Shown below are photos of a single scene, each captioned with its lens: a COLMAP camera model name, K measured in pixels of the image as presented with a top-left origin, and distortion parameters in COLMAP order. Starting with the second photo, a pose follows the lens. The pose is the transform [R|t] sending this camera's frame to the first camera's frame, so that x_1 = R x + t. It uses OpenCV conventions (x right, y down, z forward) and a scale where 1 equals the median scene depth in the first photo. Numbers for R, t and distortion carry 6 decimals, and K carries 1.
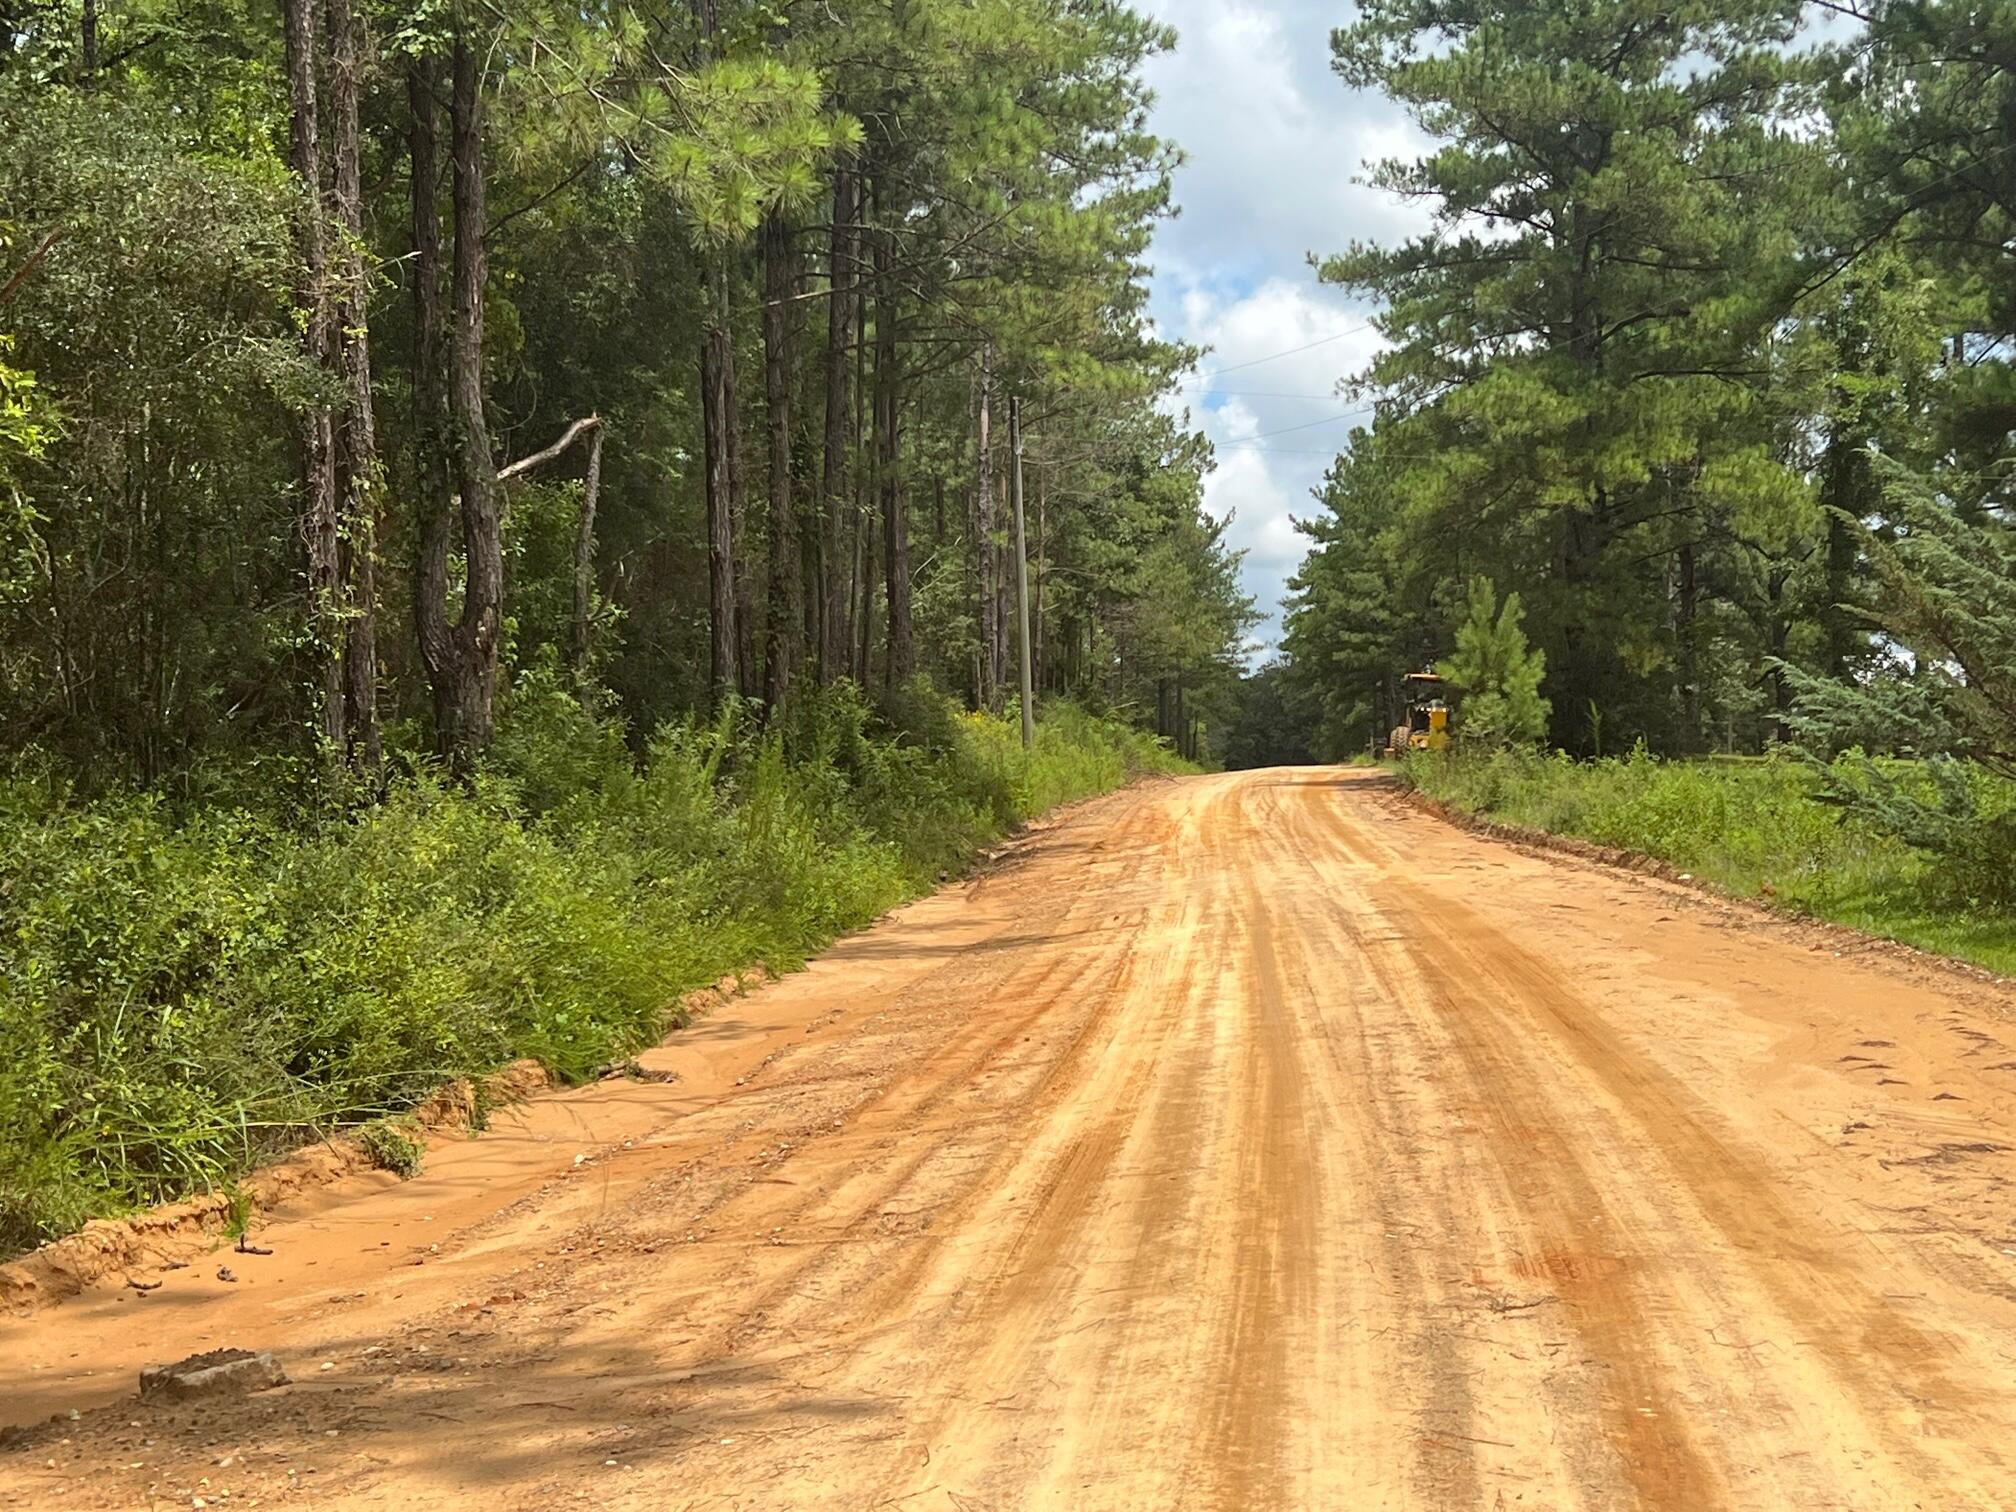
lens RADIAL K [[2881.7, 0, 1008.0], [0, 2881.7, 756.0], [0, 0, 1]] dist [-0.013473, -0.006363]
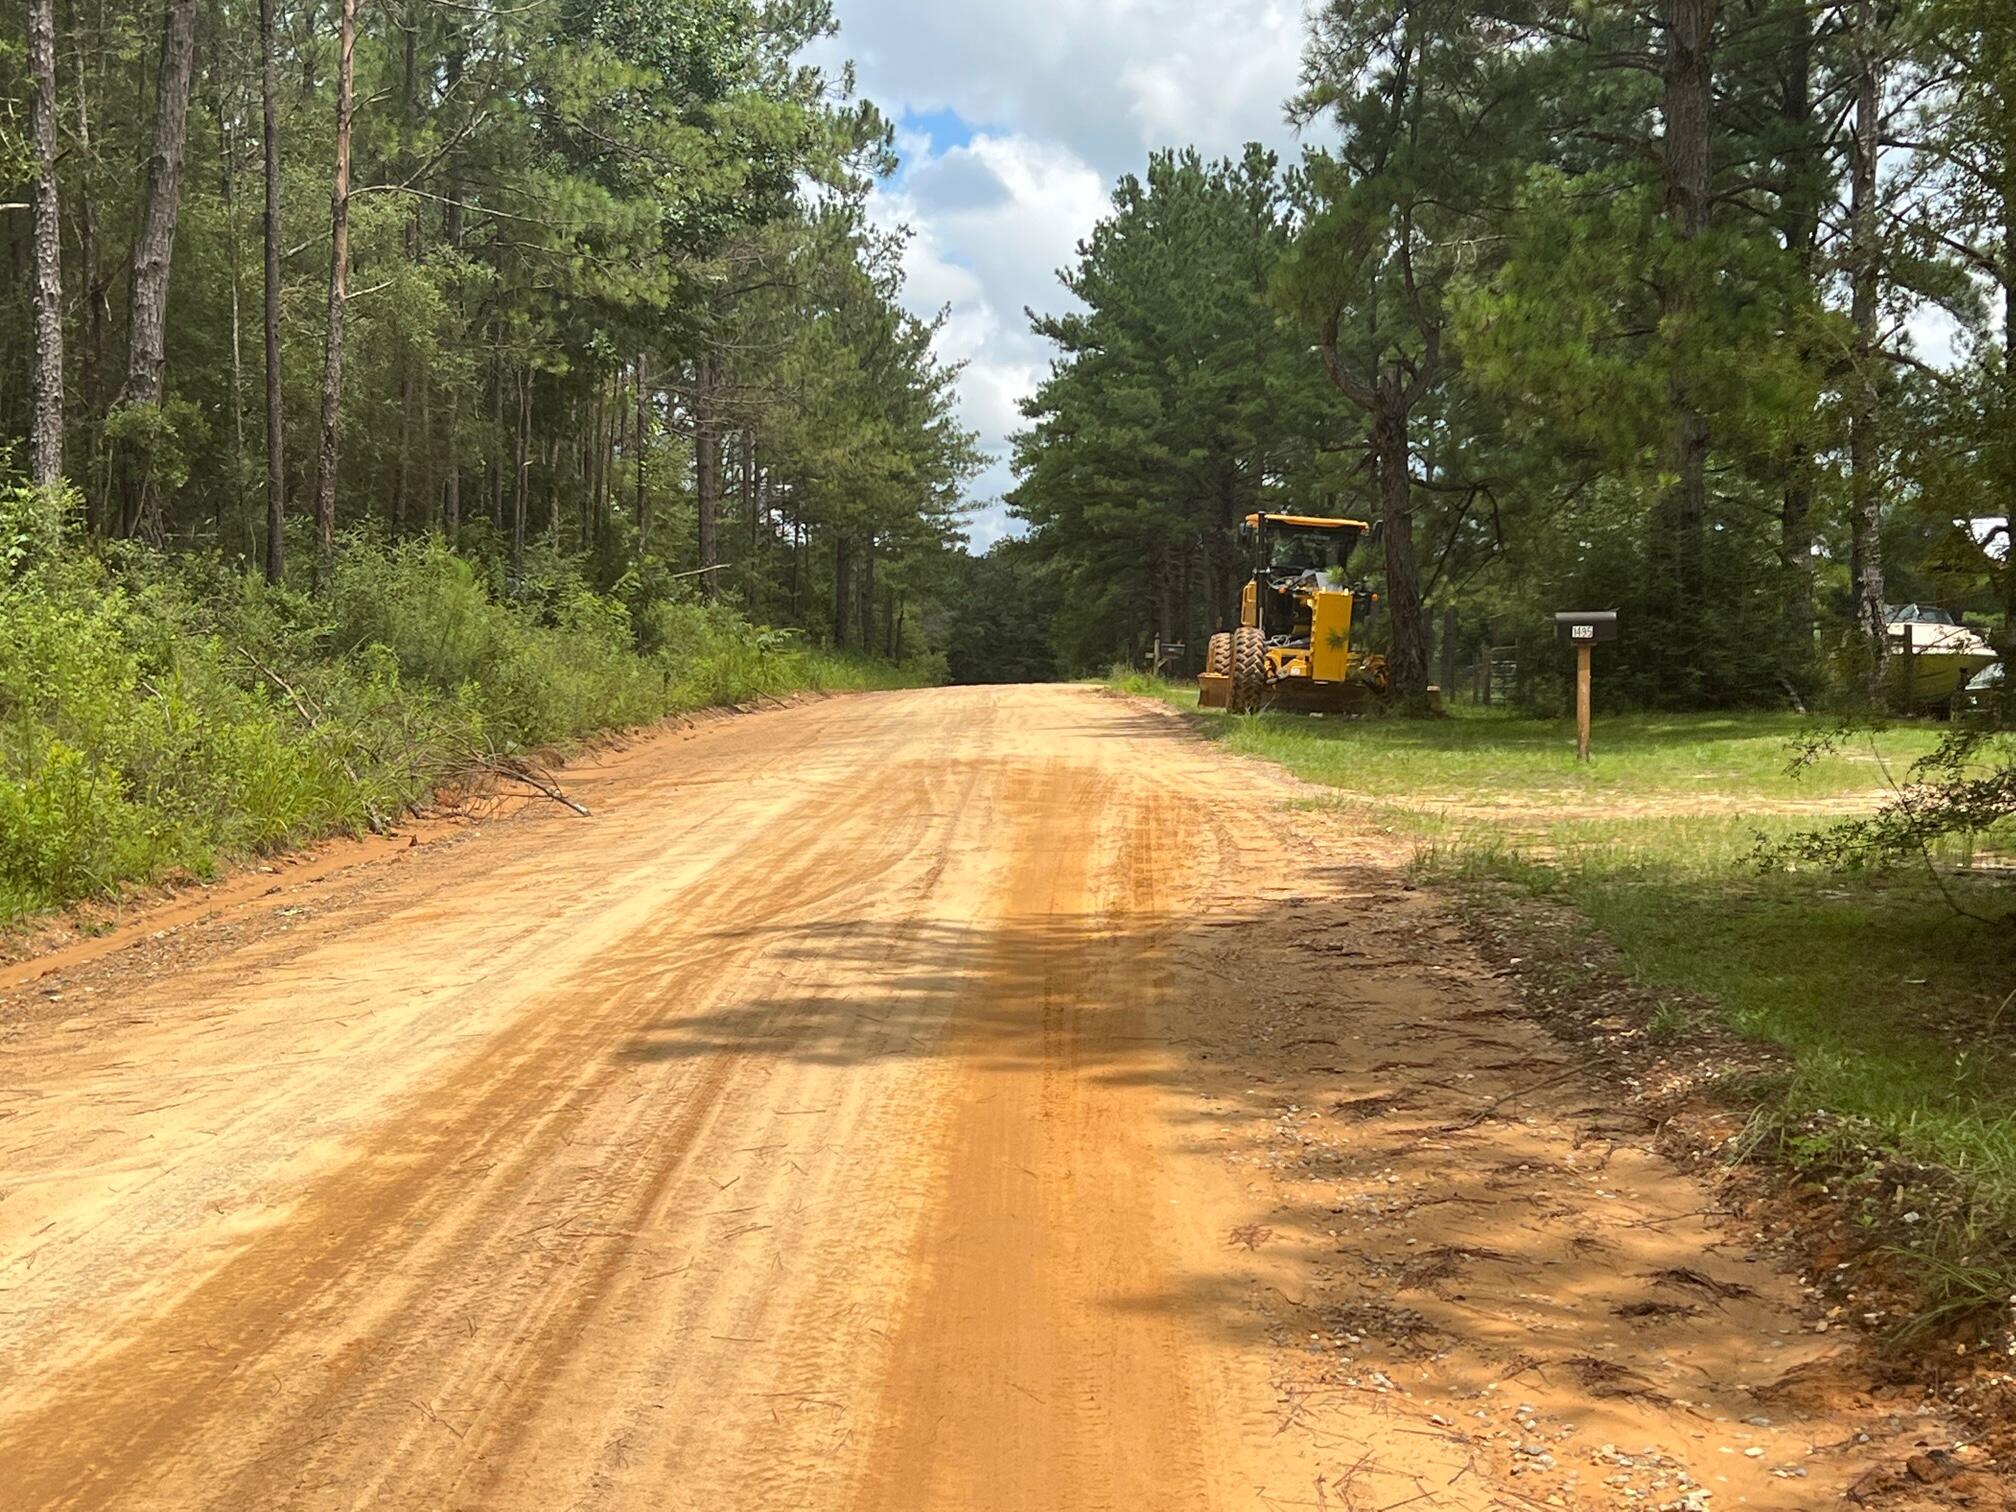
lens RADIAL K [[2881.7, 0, 1008.0], [0, 2881.7, 756.0], [0, 0, 1]] dist [-0.013473, -0.006363]
pose [[0.995694, 0.019918, 0.090541, 0.033444], [-0.023618, 0.998921, 0.039987, -0.003962], [-0.089647, -0.041953, 0.995090, 0.311645]]
